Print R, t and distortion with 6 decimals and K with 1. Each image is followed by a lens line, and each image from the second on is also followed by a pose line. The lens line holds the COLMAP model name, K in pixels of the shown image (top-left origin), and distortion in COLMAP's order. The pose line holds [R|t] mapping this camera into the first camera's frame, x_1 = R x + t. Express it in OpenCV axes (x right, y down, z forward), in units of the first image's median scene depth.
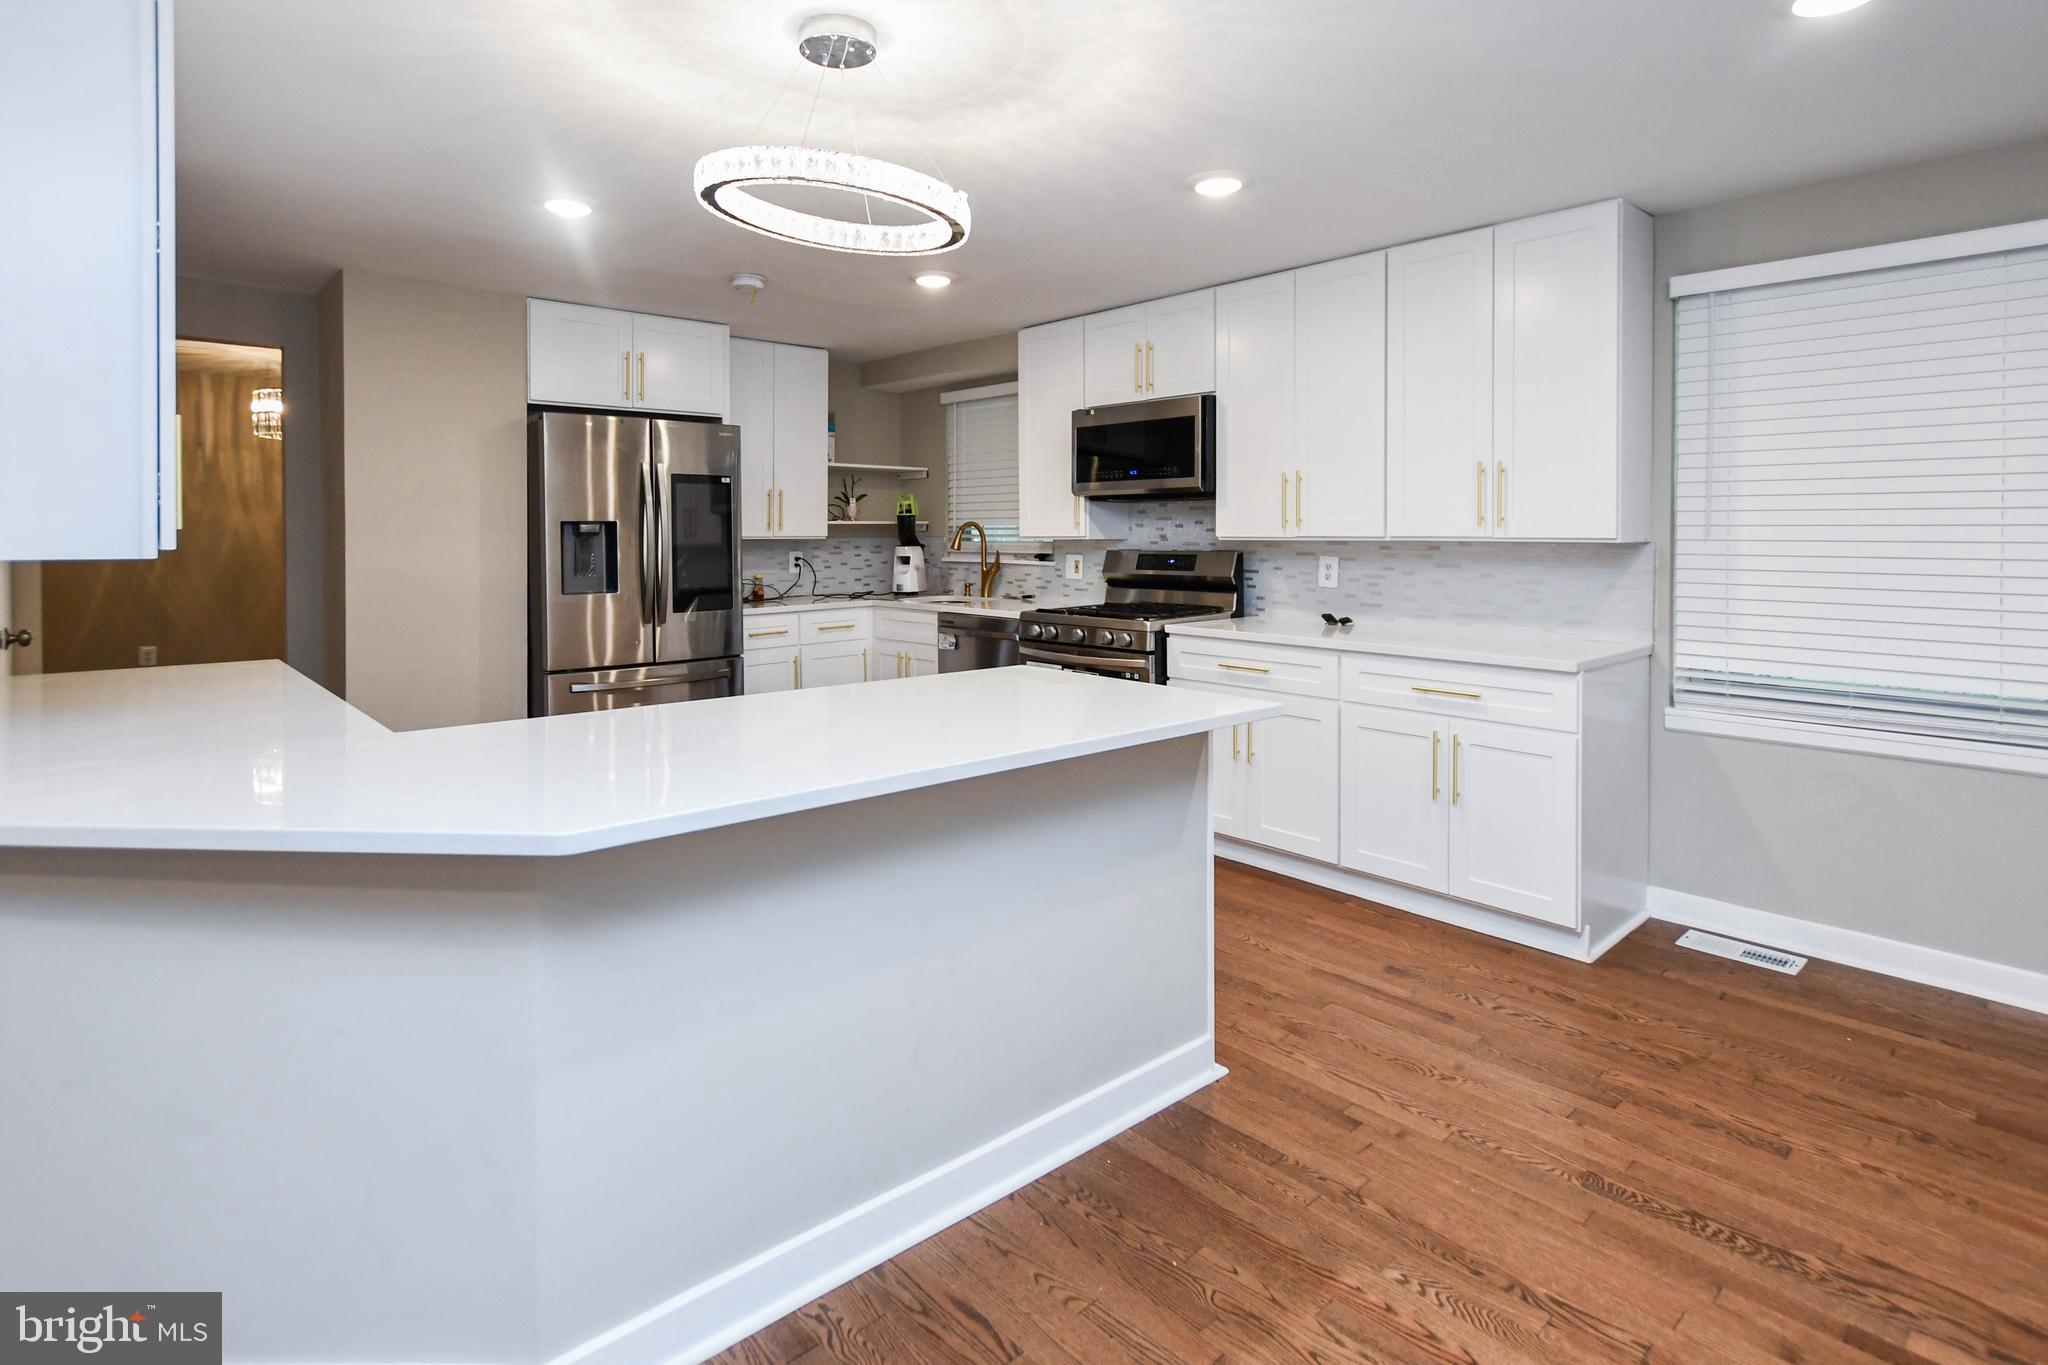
lens RADIAL K [[1045.6, 0, 995.8], [0, 1045.6, 546.5], [0, 0, 1]] dist [0.005607, -0.002735]
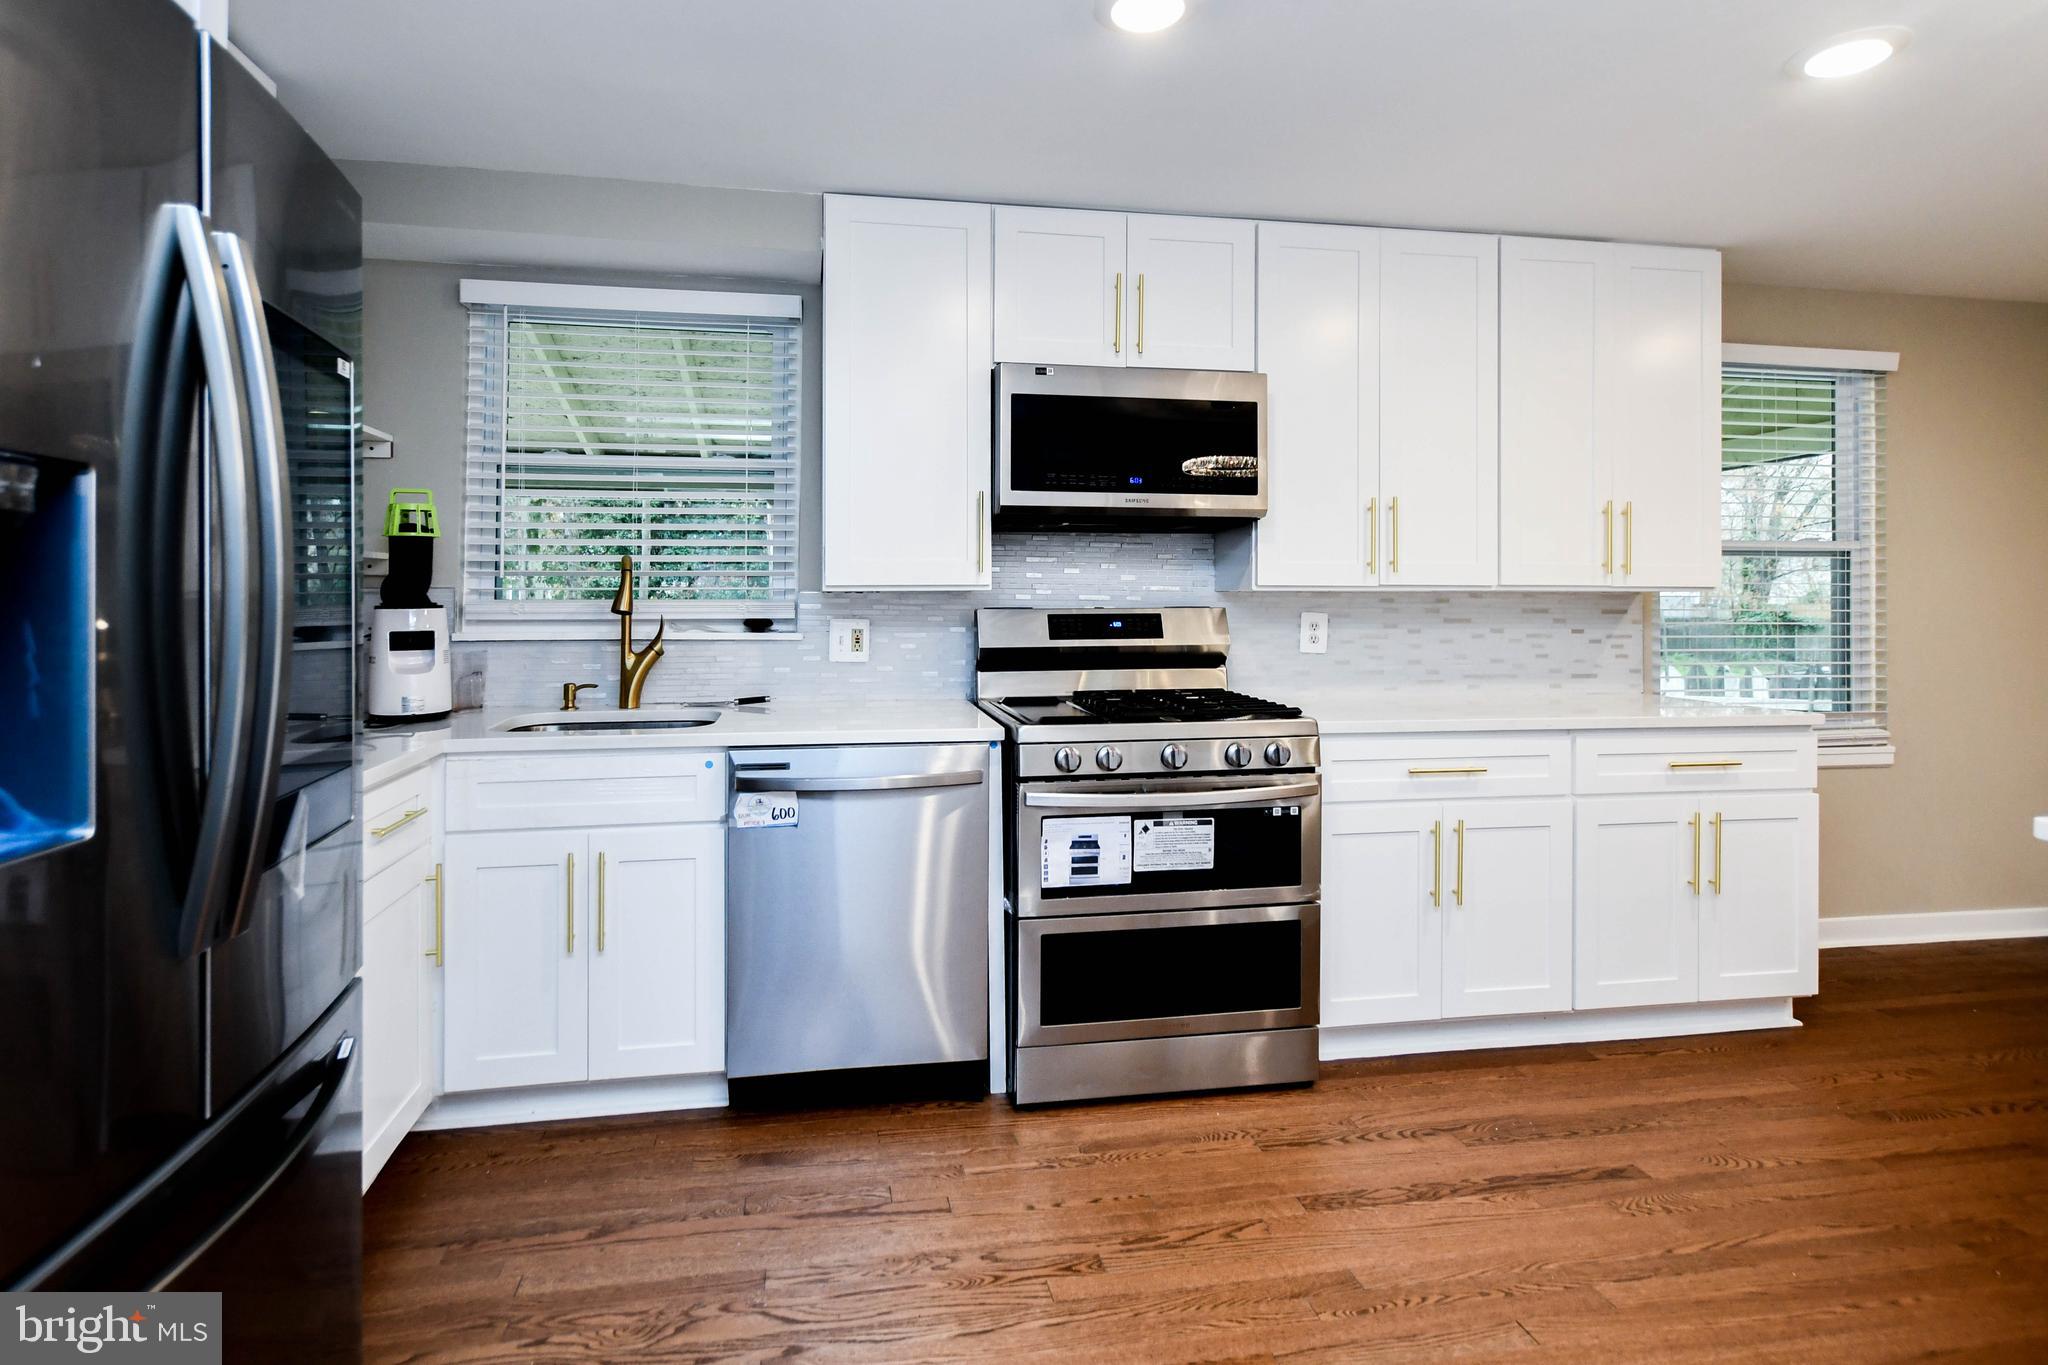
lens RADIAL K [[1045.6, 0, 984.0], [0, 1045.6, 596.7], [0, 0, 1]] dist [0.005607, -0.002735]
pose [[0.525657, 0.004102, 0.850687, -0.432802], [0.011481, 0.999863, -0.011916, 0.003510], [-0.850619, 0.016031, 0.525538, 0.741921]]
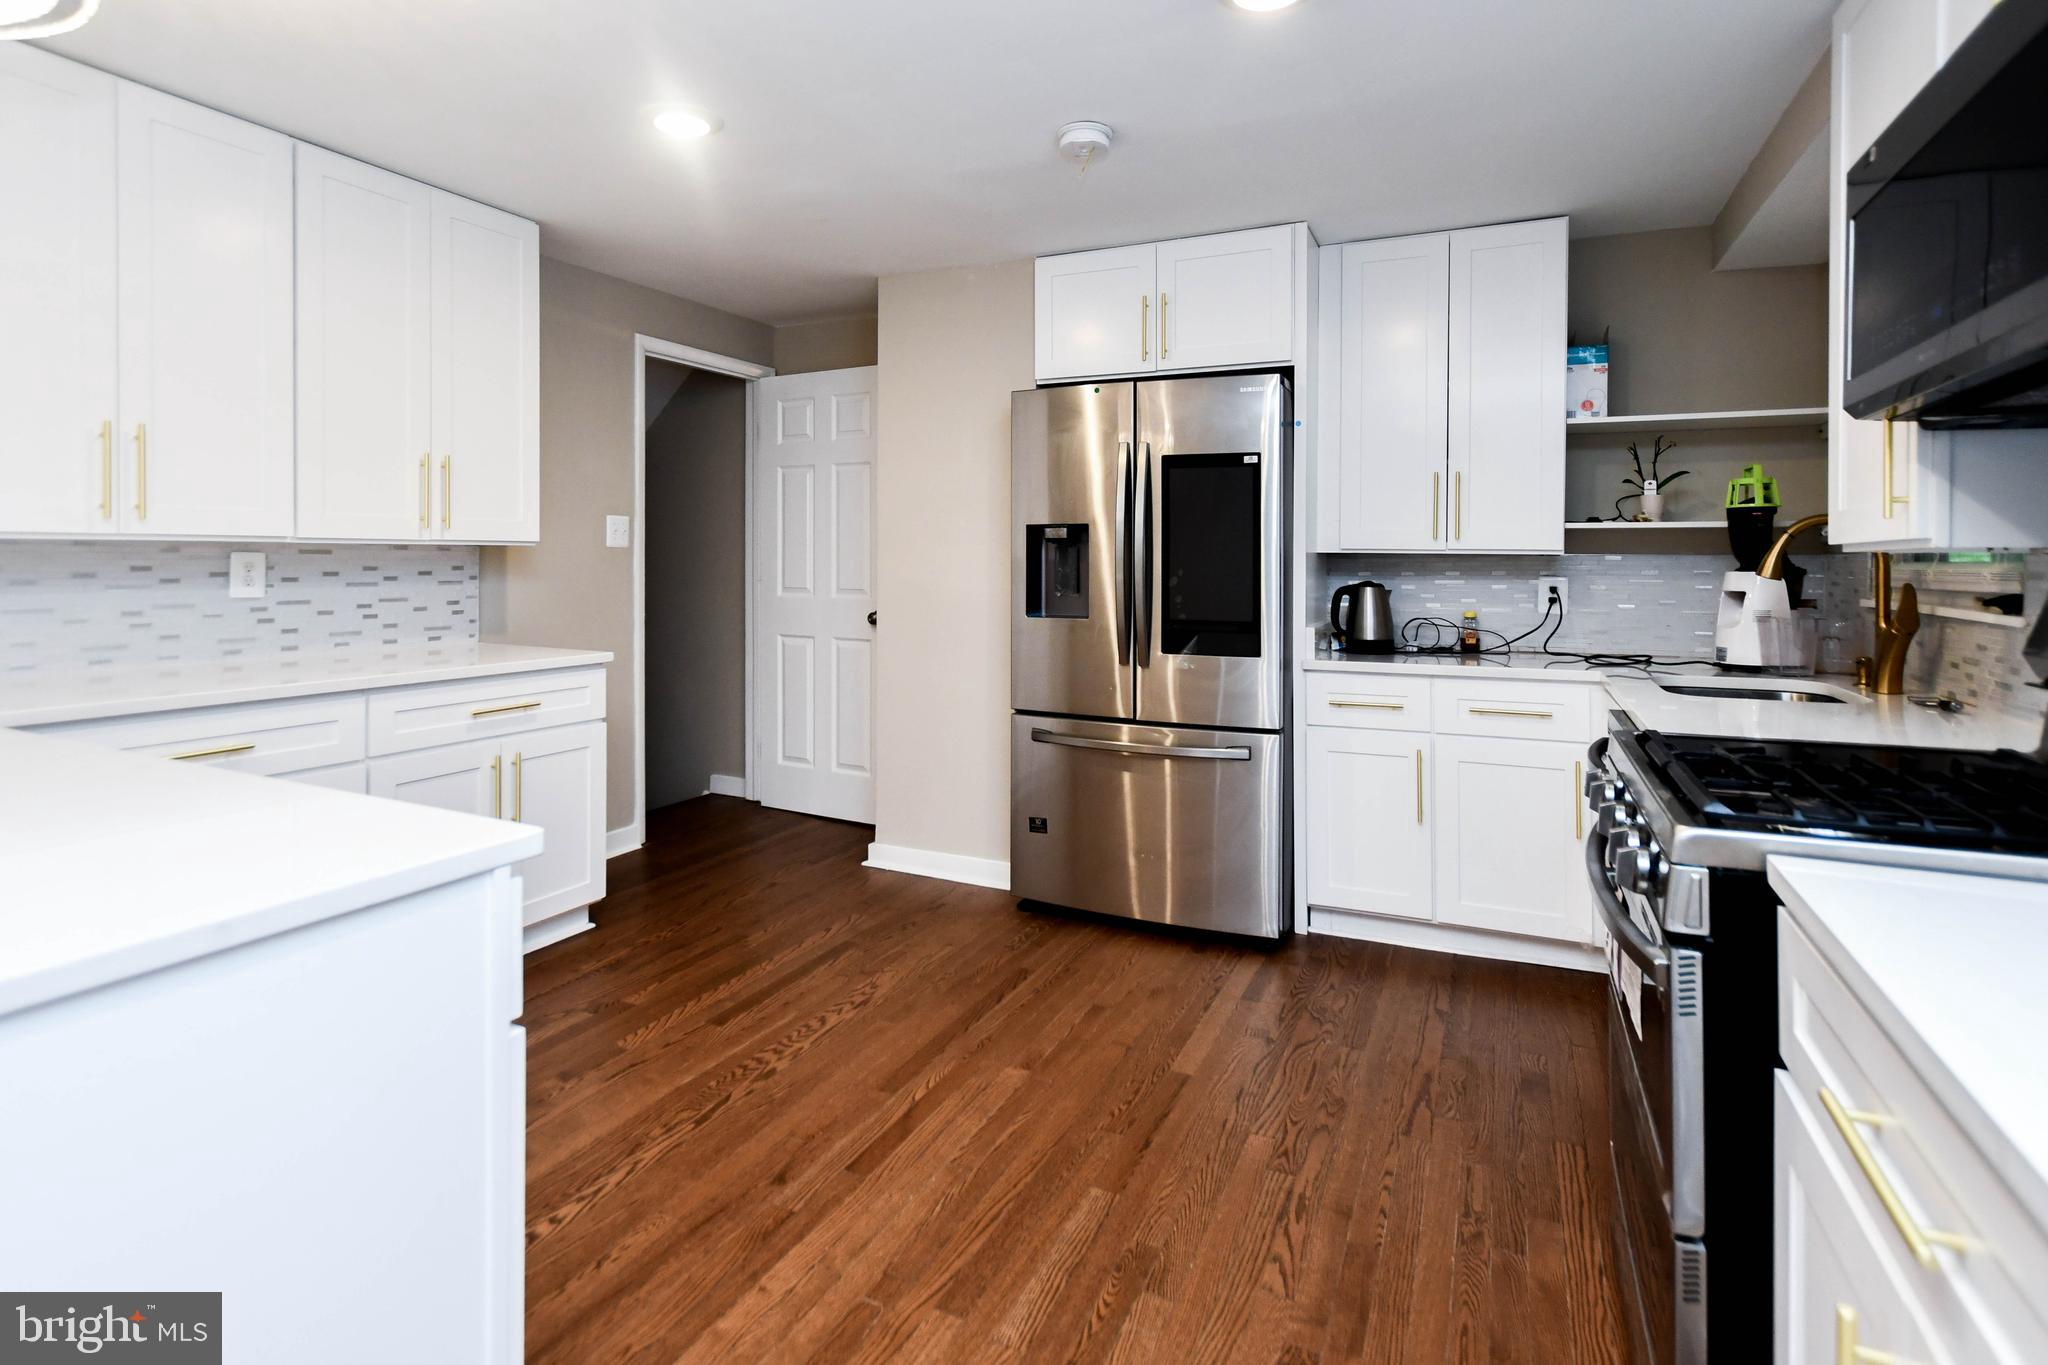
lens RADIAL K [[1045.6, 0, 1004.9], [0, 1045.6, 571.3], [0, 0, 1]] dist [0.005607, -0.002735]
pose [[0.393356, 0.017853, -0.919213, 0.300621], [-0.022607, 0.999697, 0.009742, 0.003898], [0.919108, 0.016949, 0.393640, 0.635068]]
